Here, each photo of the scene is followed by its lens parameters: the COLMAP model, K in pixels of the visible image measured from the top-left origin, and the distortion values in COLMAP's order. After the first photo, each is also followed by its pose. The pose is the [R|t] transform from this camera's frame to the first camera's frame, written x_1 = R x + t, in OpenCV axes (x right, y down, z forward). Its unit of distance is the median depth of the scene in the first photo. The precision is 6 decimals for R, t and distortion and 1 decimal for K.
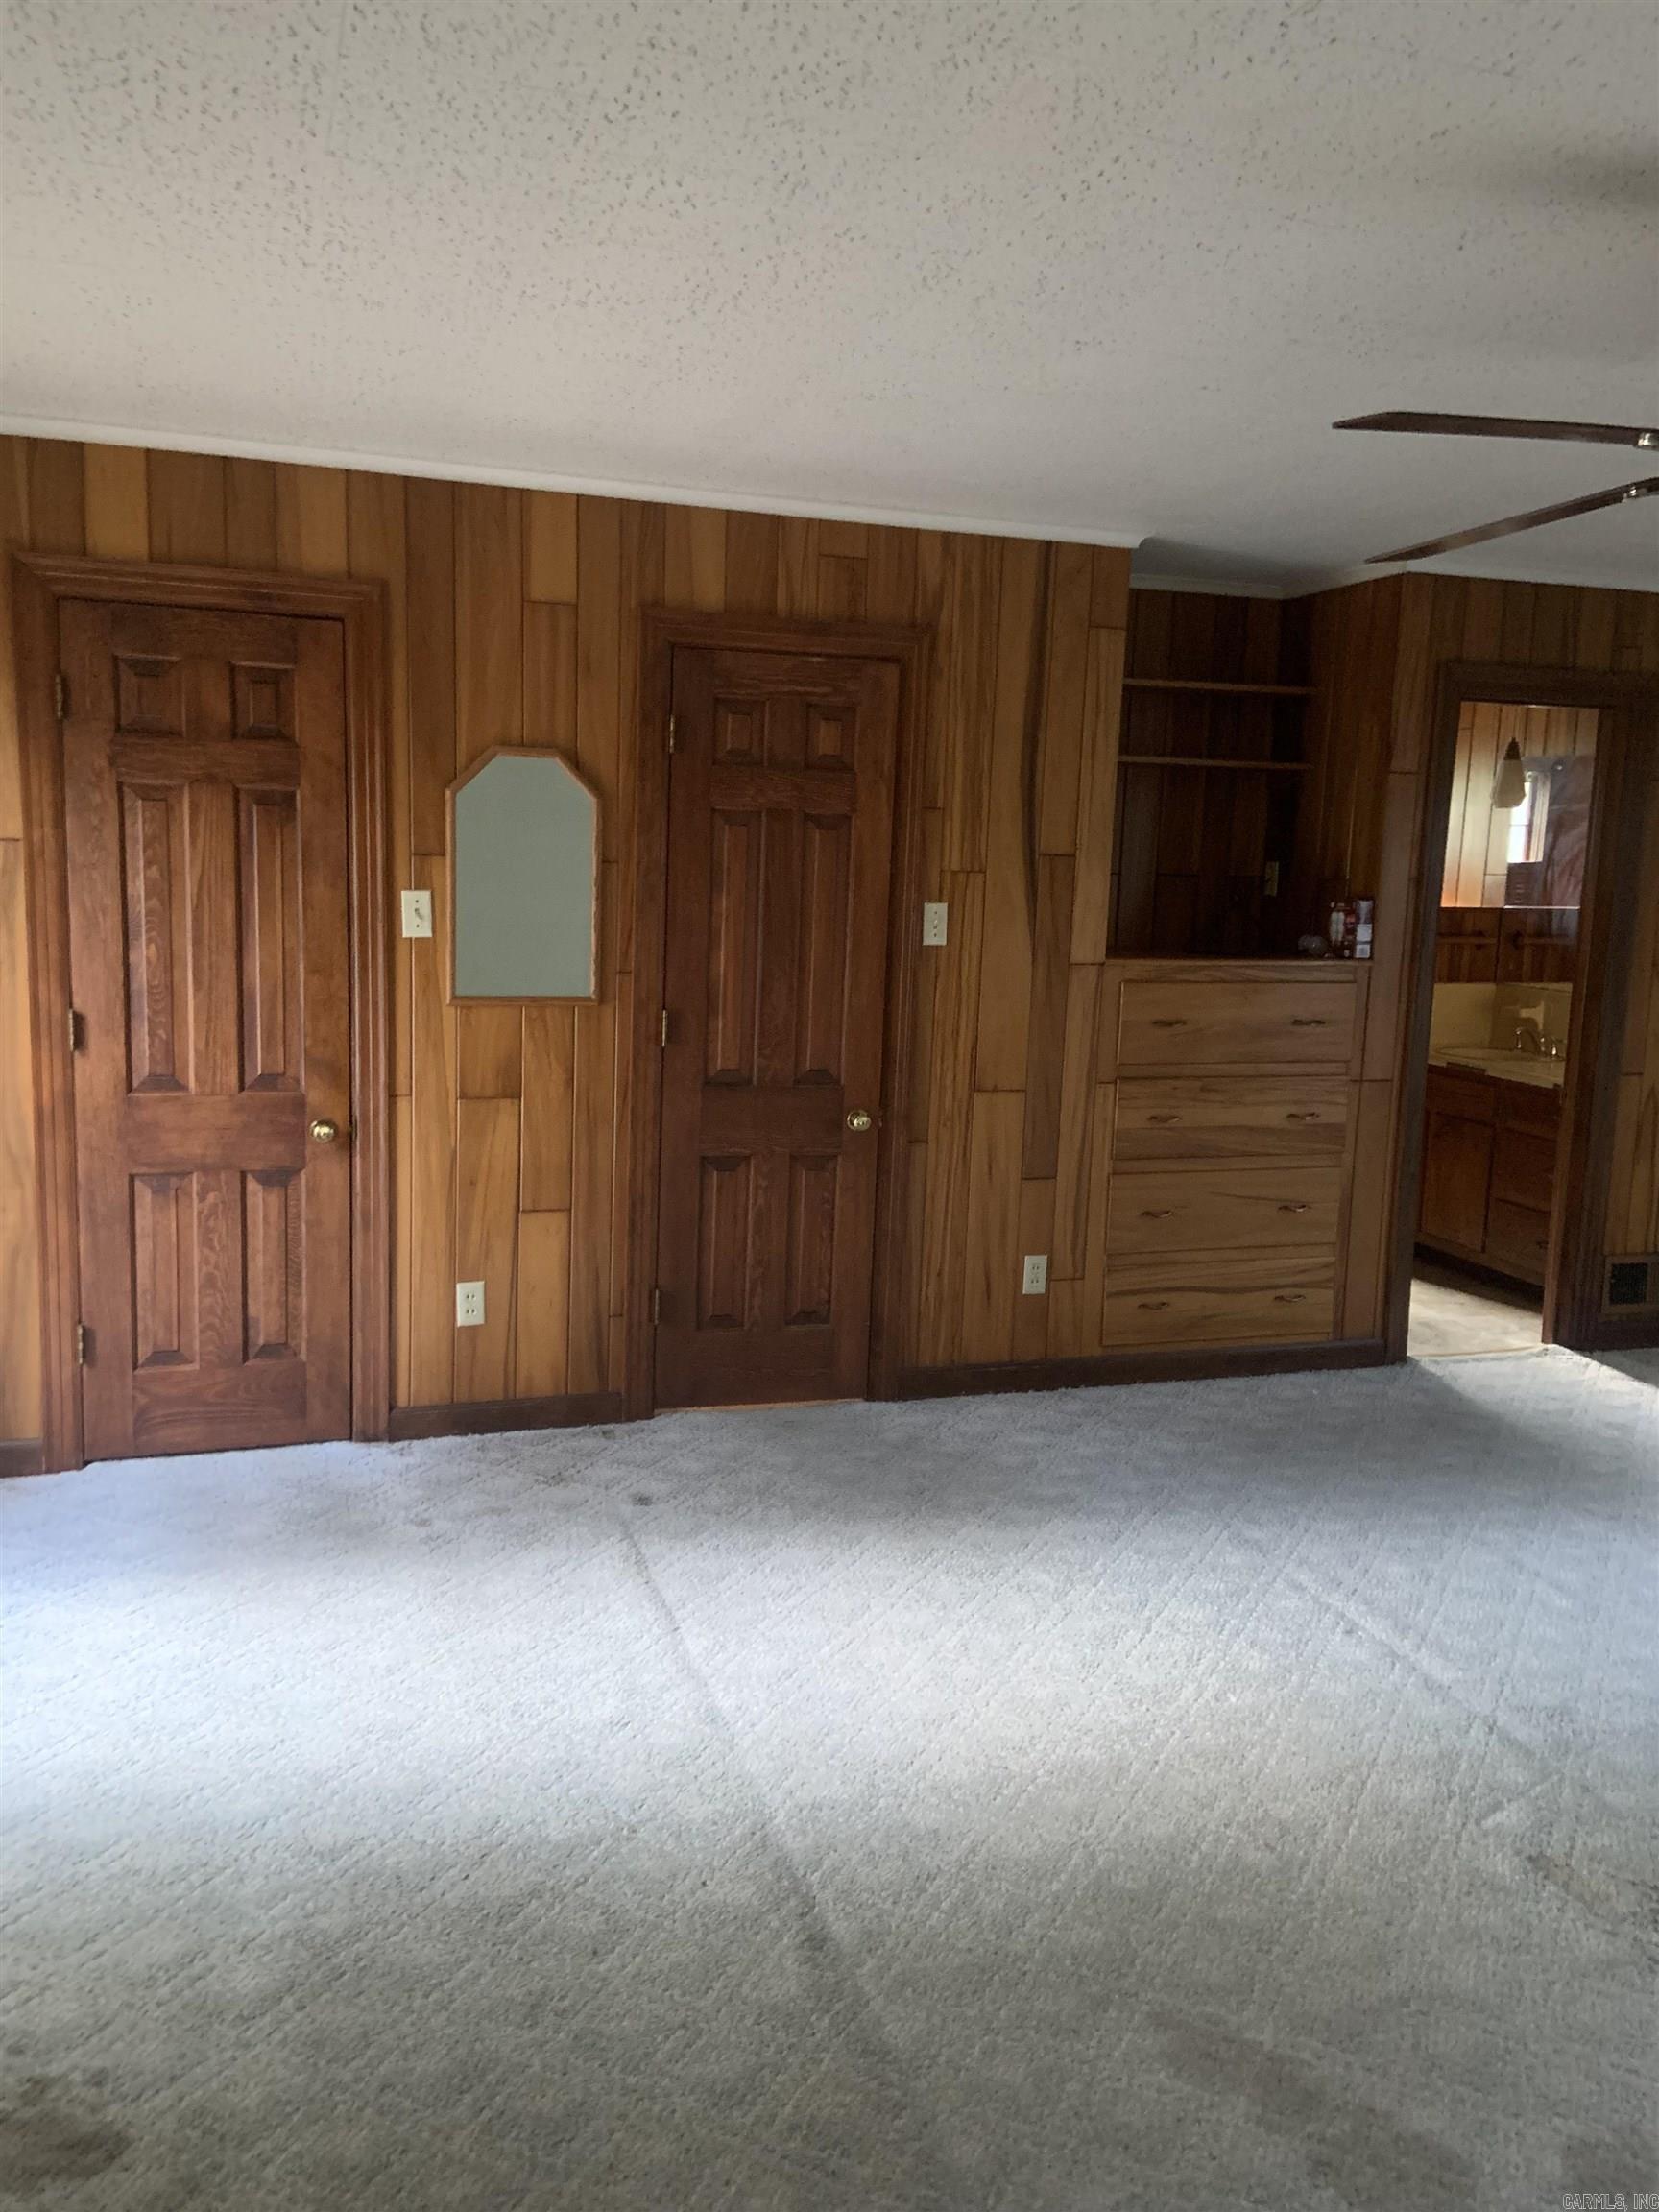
lens RADIAL K [[1627.5, 0, 883.0], [0, 1627.5, 1095.4], [0, 0, 1]] dist [0.123177, -0.150065]
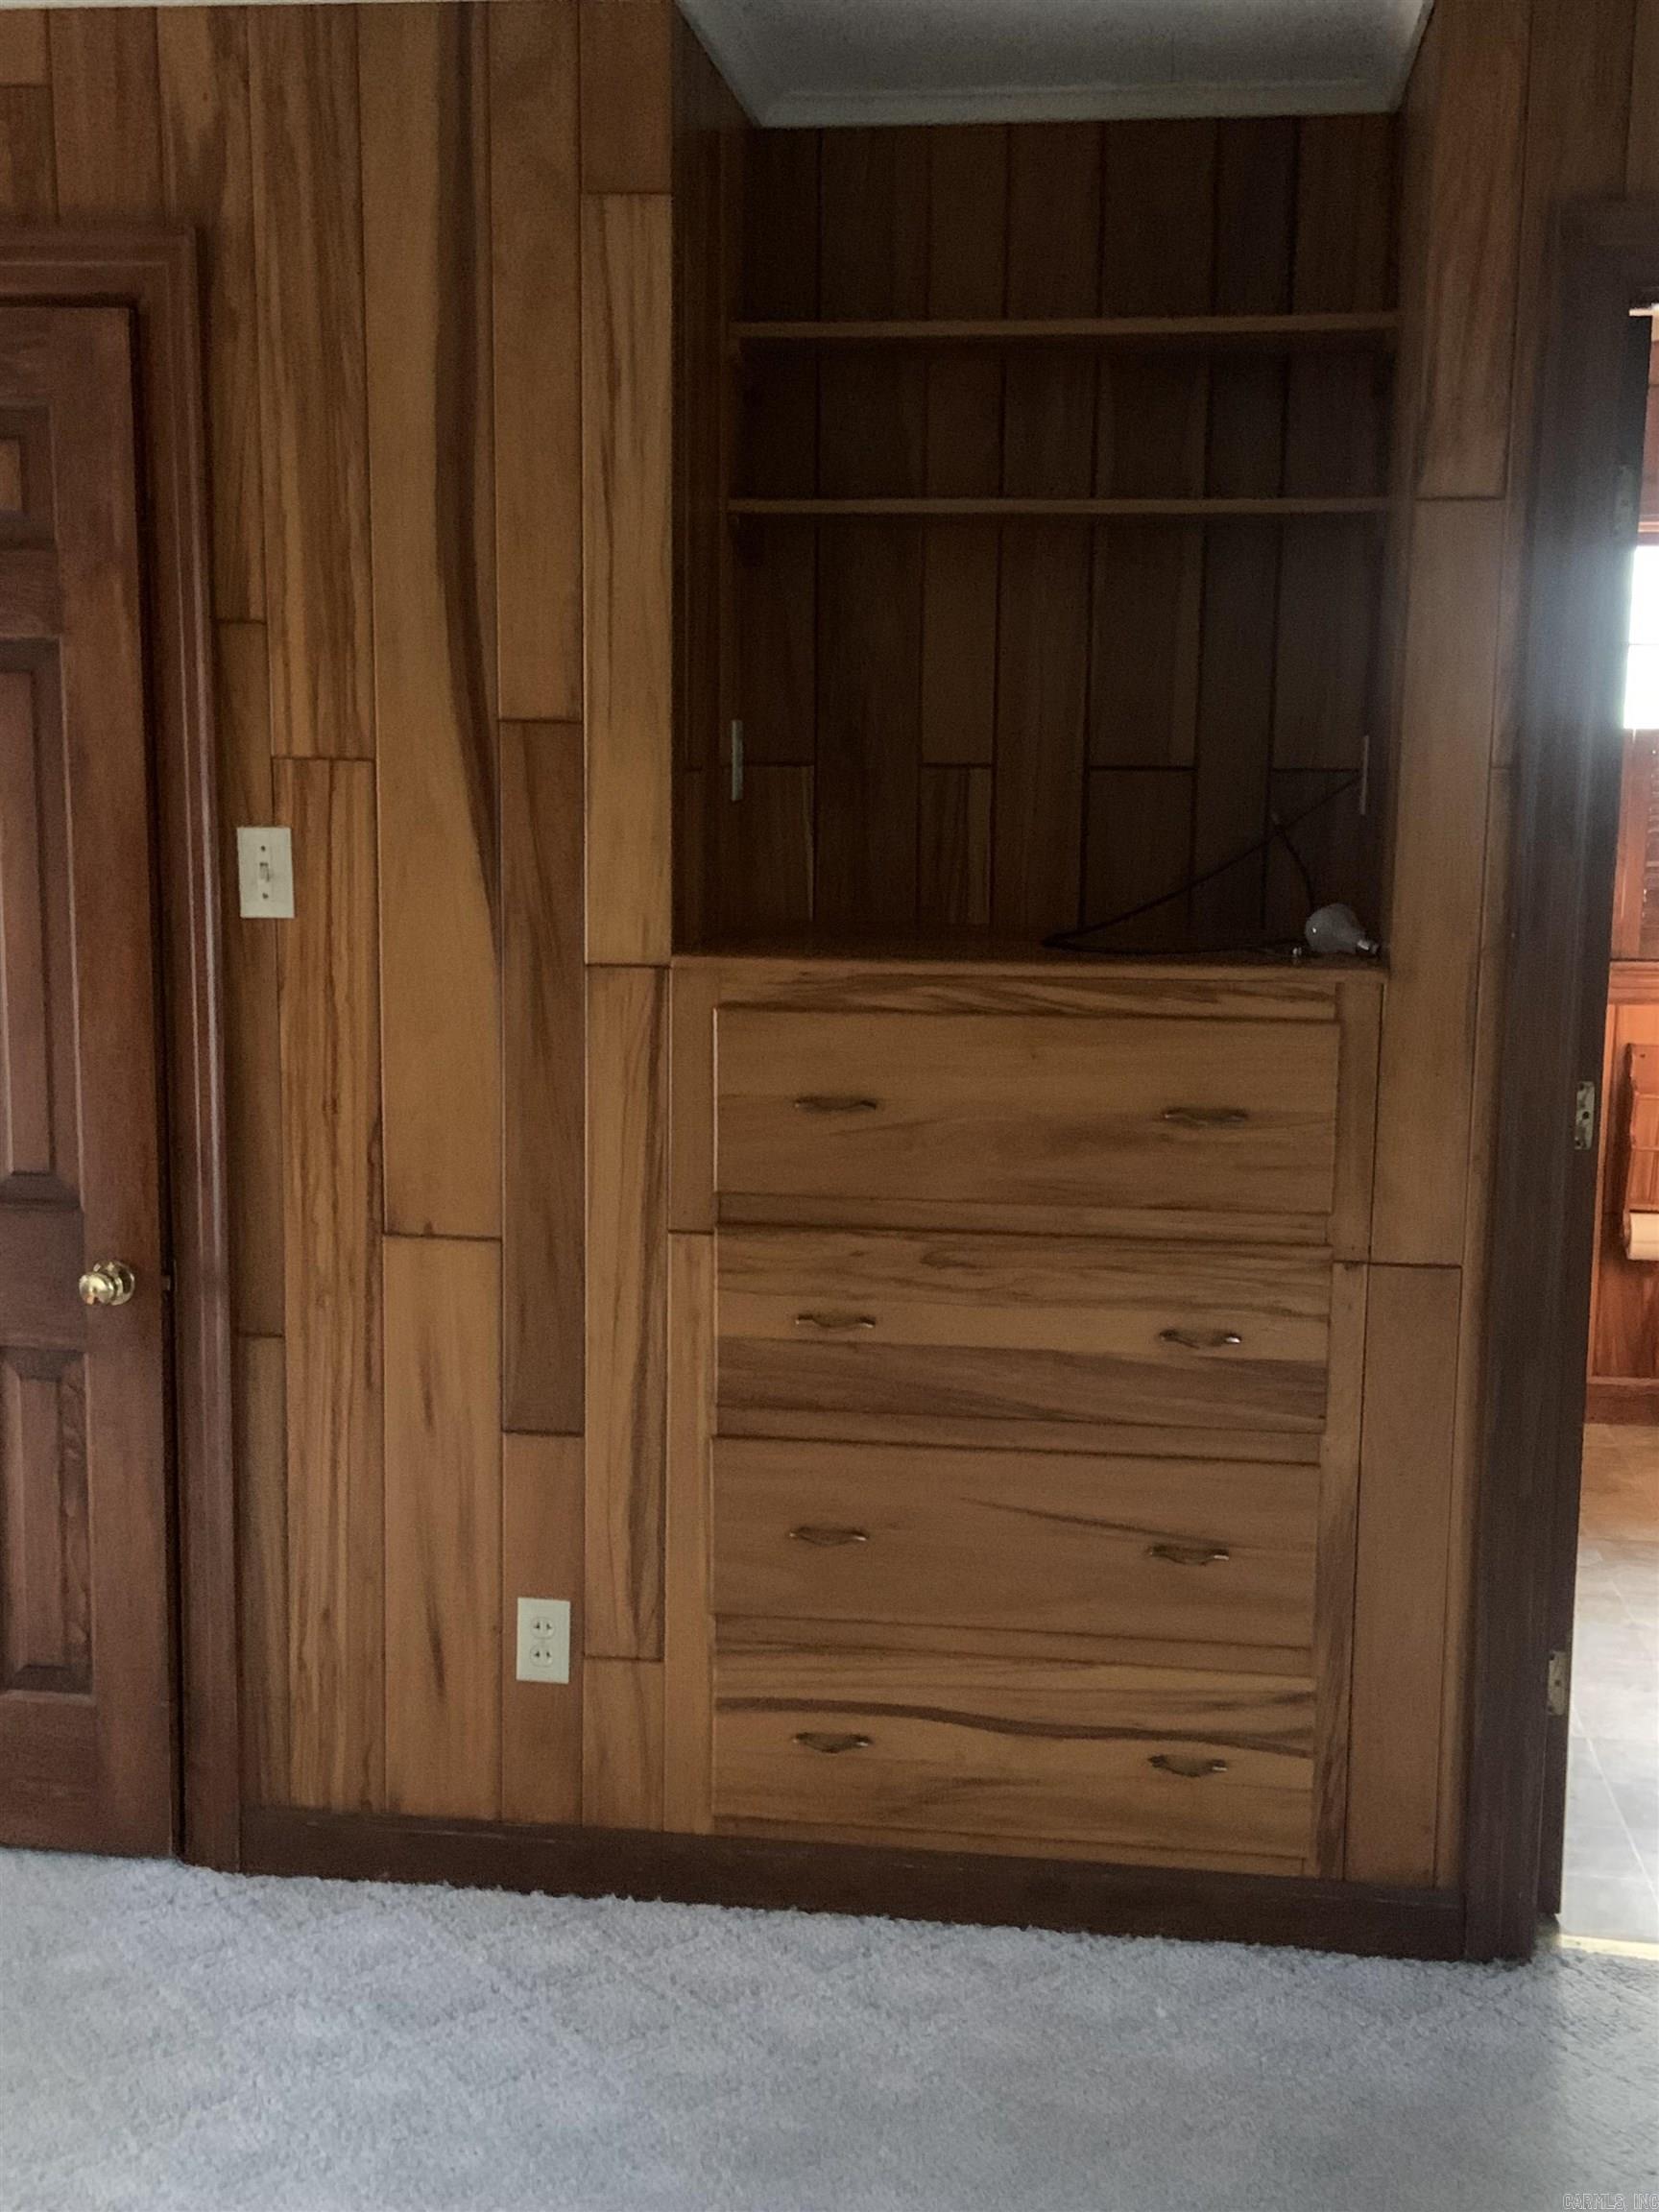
lens RADIAL K [[2394.1, 0, 830.0], [0, 2394.1, 1157.5], [0, 0, 1]] dist [0.087063, -0.031604]
pose [[0.906081, 0.048736, -0.420289, 0.448613], [-0.049683, 0.998727, 0.008703, -0.036003], [0.420178, 0.012996, 0.907349, 0.424494]]
